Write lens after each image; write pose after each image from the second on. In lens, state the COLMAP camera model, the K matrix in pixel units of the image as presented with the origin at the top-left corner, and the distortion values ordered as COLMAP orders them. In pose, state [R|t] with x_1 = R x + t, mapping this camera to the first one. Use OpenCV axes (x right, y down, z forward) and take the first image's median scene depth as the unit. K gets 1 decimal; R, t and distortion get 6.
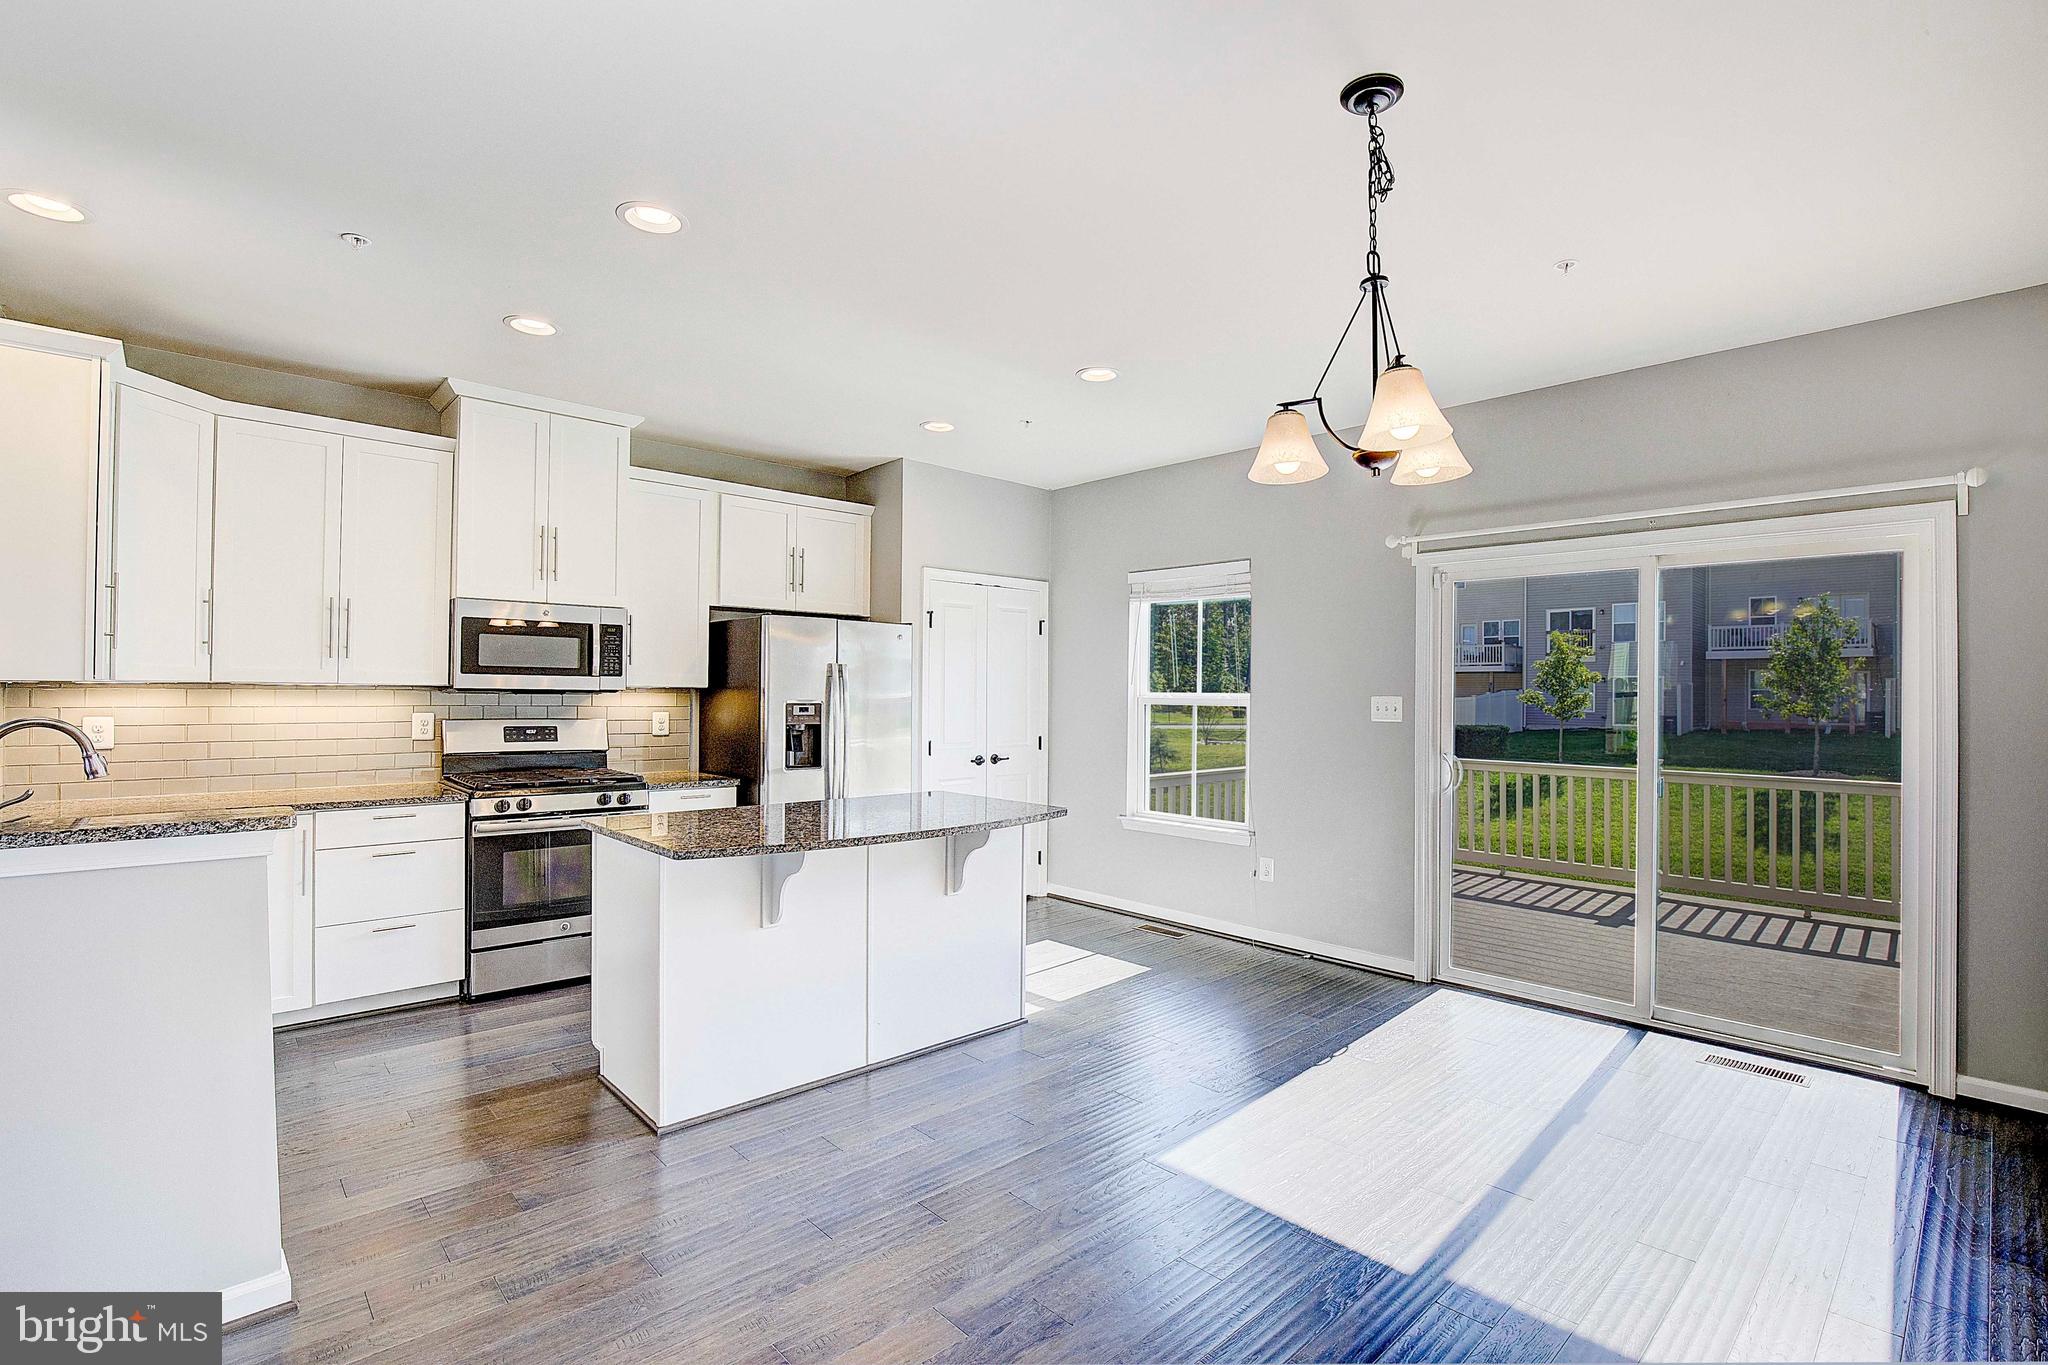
lens RADIAL K [[937.3, 0, 1046.6], [0, 937.3, 686.8], [0, 0, 1]] dist [-0.028489, 0.000245]
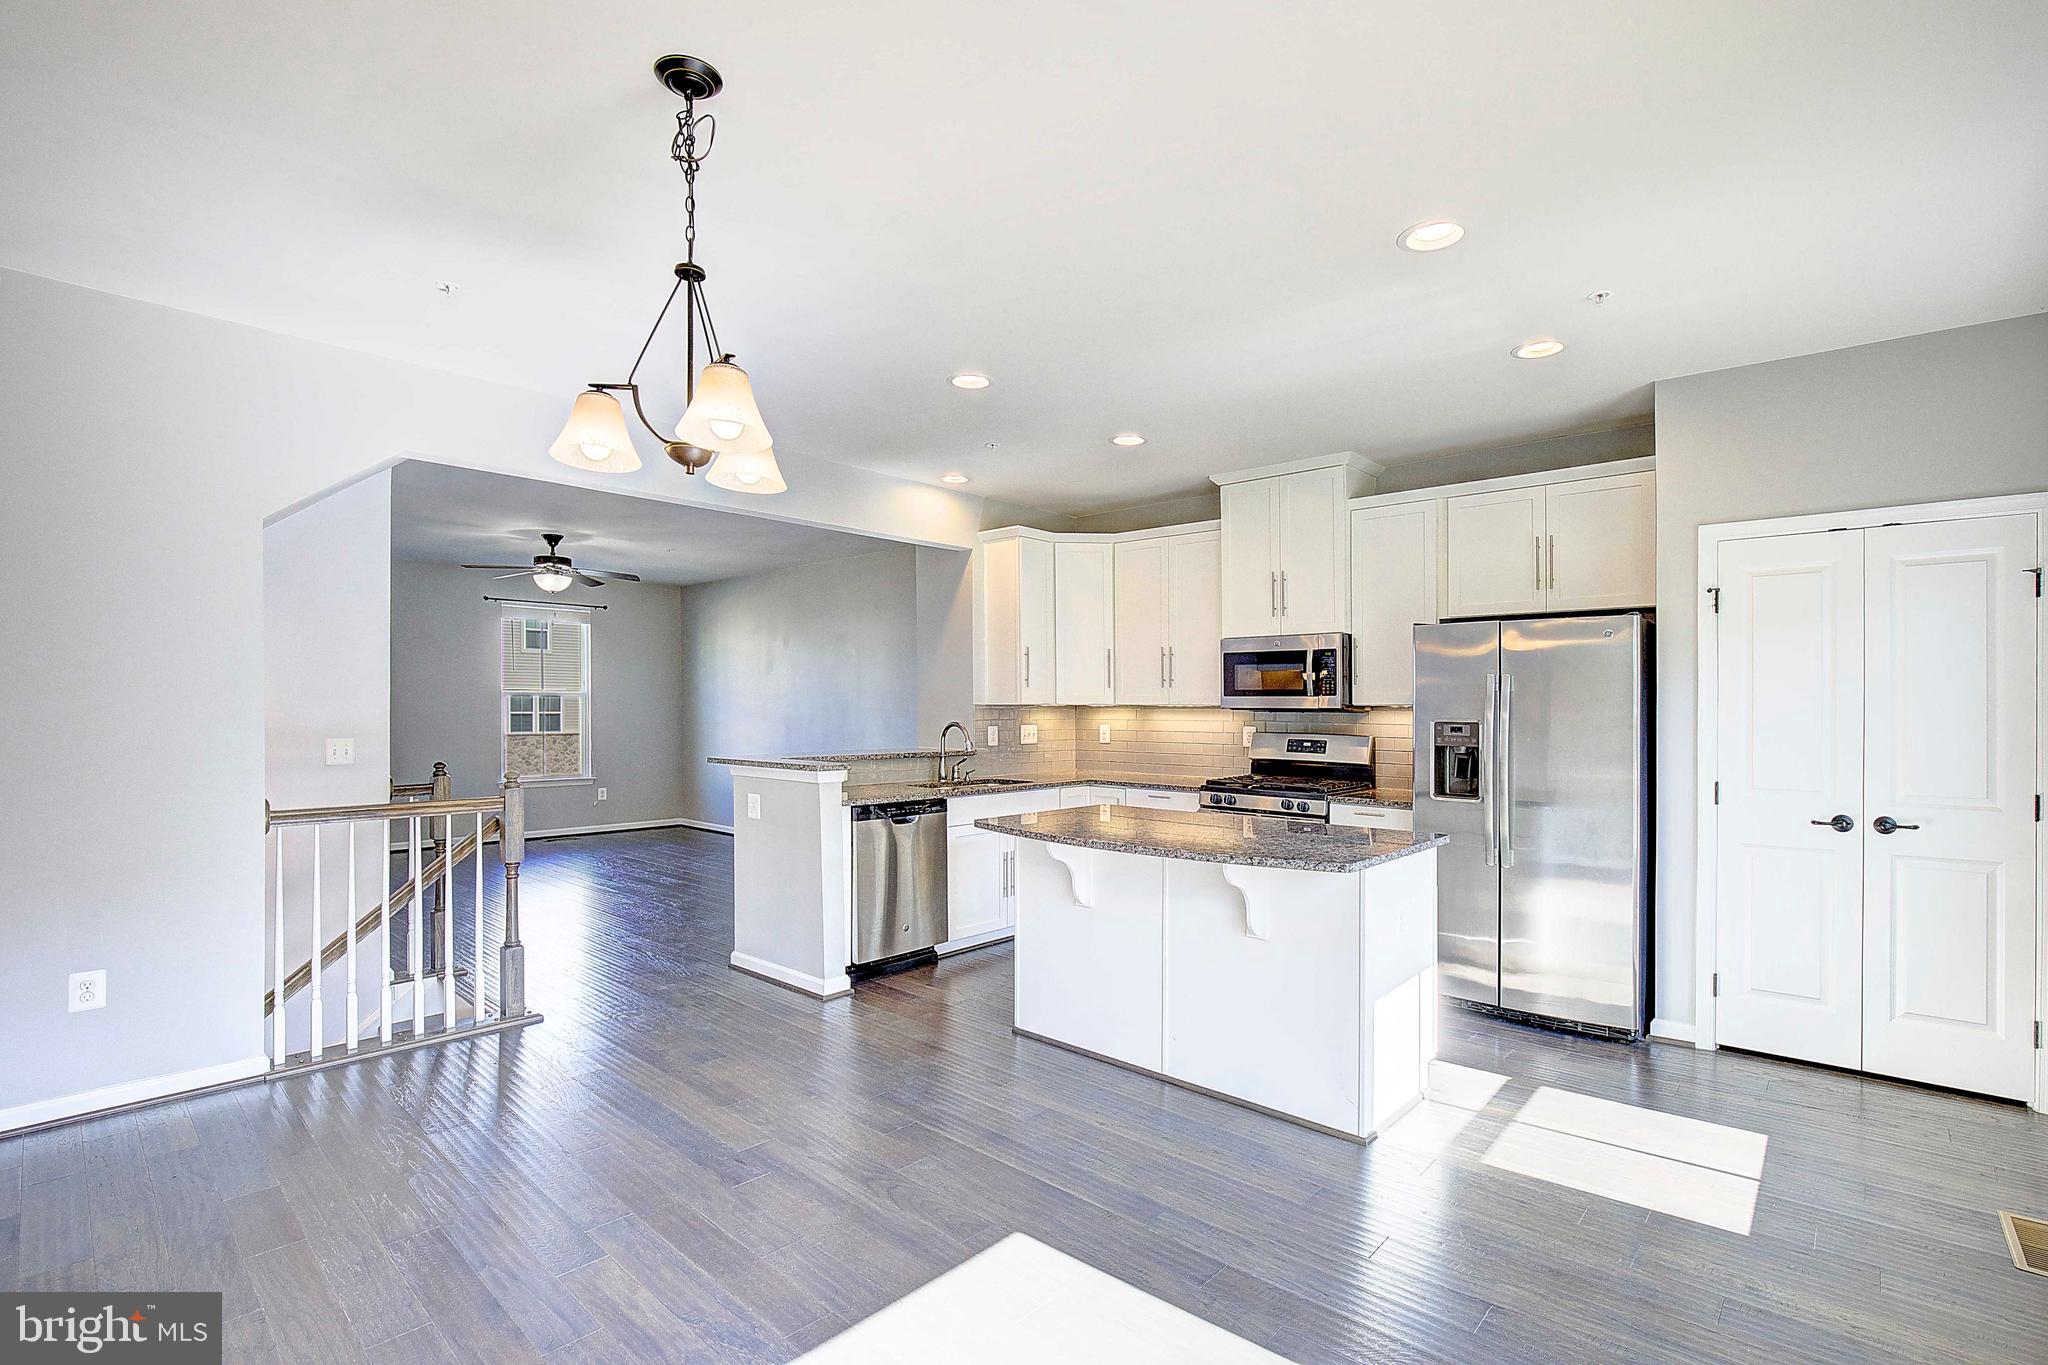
lens RADIAL K [[937.3, 0, 1046.6], [0, 937.3, 686.8], [0, 0, 1]] dist [-0.028489, 0.000245]
pose [[0.082249, -0.029367, -0.996179, 0.608077], [0.002813, 0.999569, -0.029235, 0.009399], [0.996608, -0.000398, 0.082296, 0.586179]]
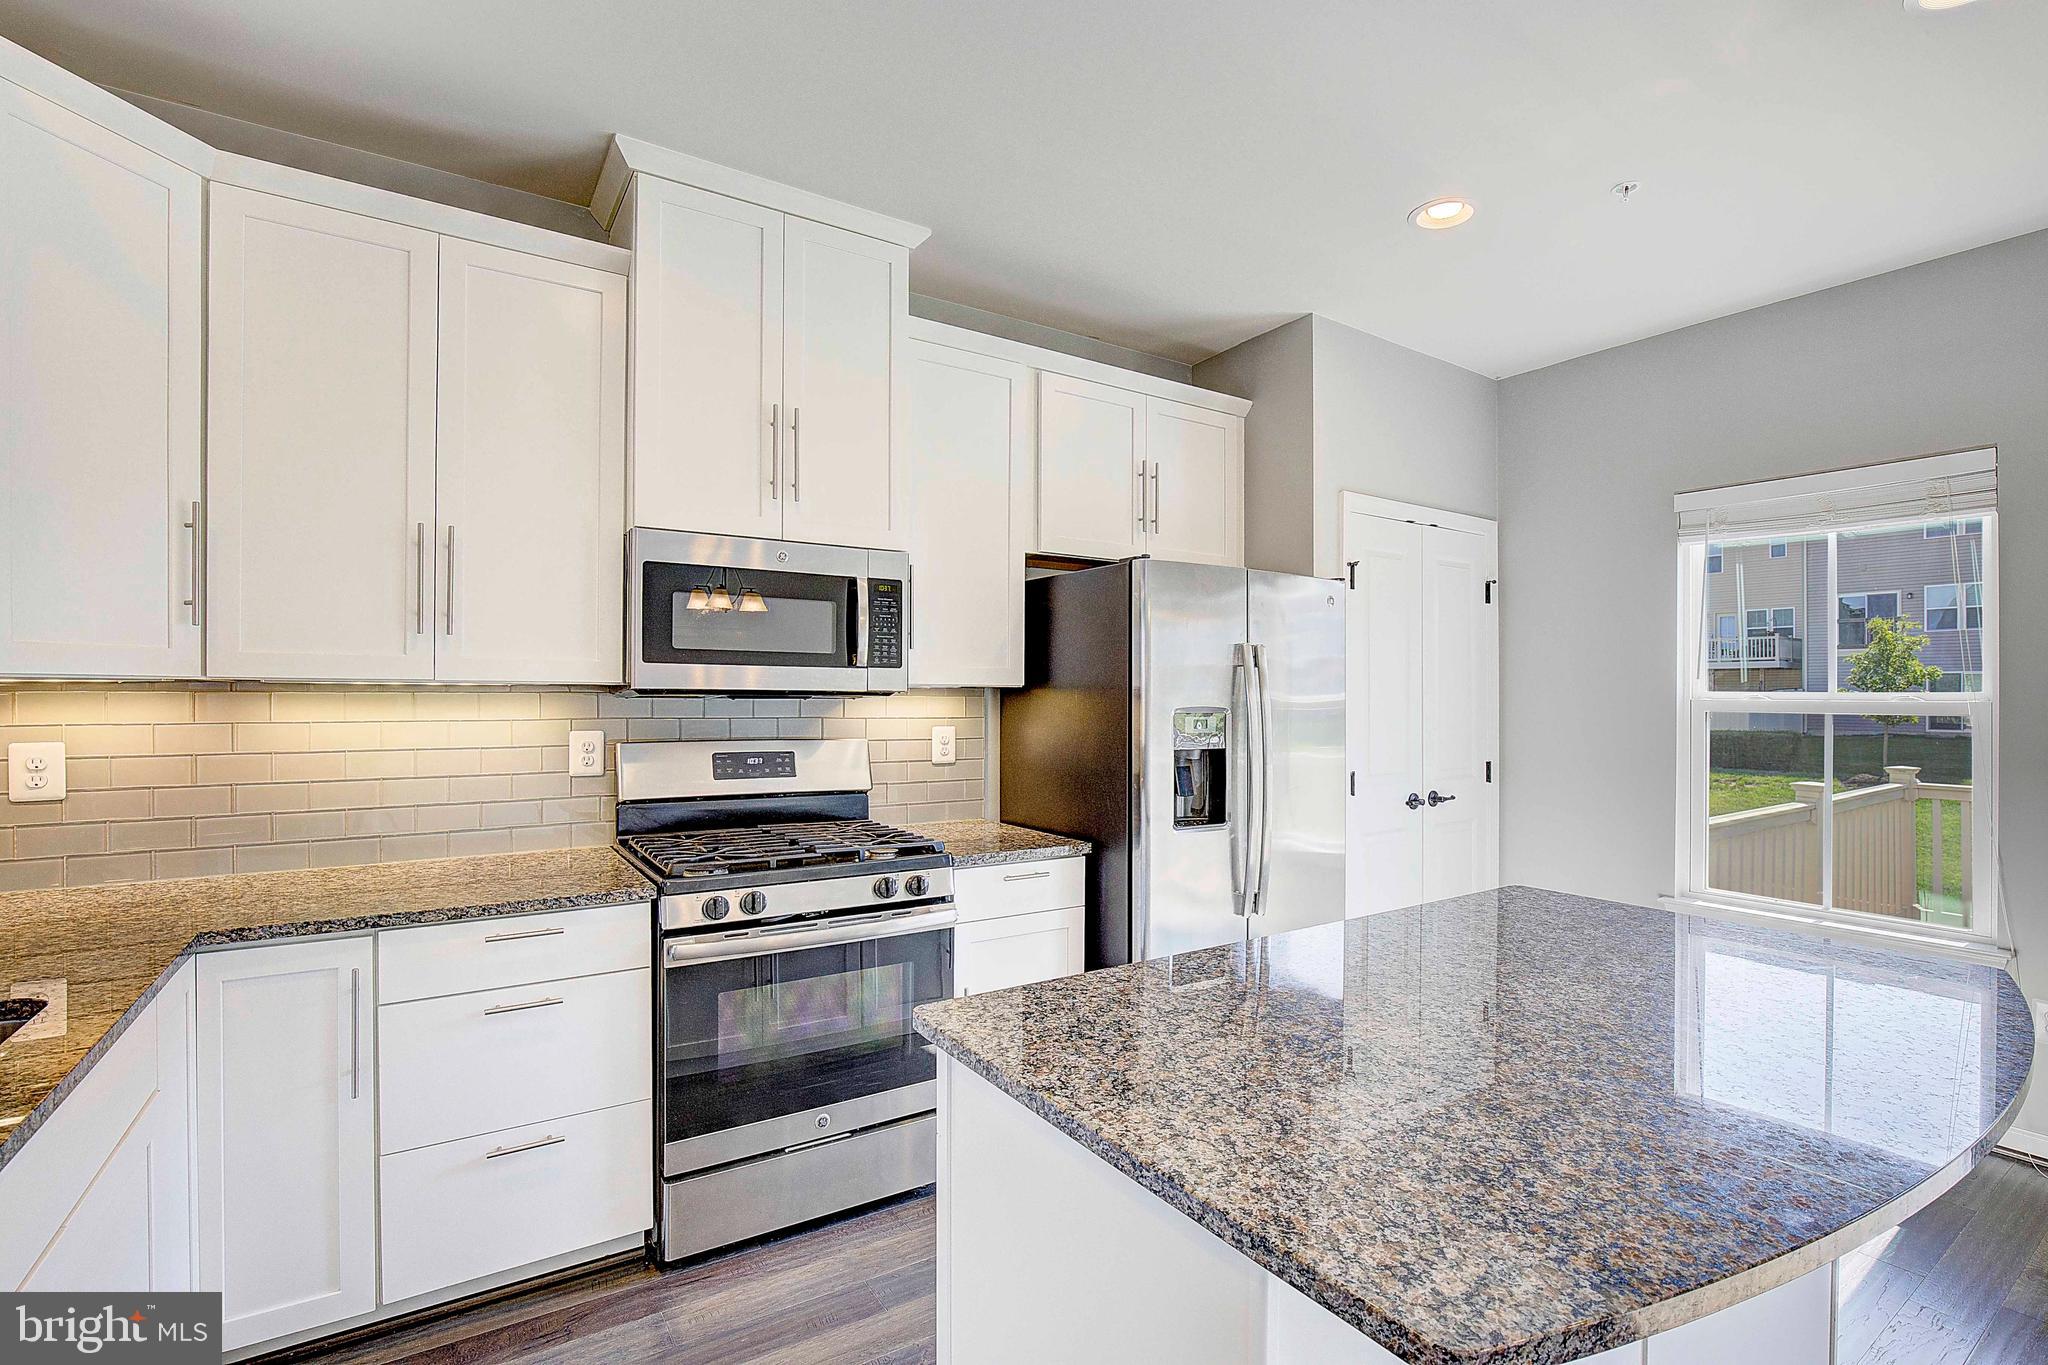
lens RADIAL K [[937.3, 0, 1046.6], [0, 937.3, 686.8], [0, 0, 1]] dist [-0.028489, 0.000245]
pose [[0.986055, -0.005103, -0.166340, -0.273352], [0.004729, 0.999985, -0.002645, 0.002713], [0.166352, 0.001822, 0.986065, 0.444222]]
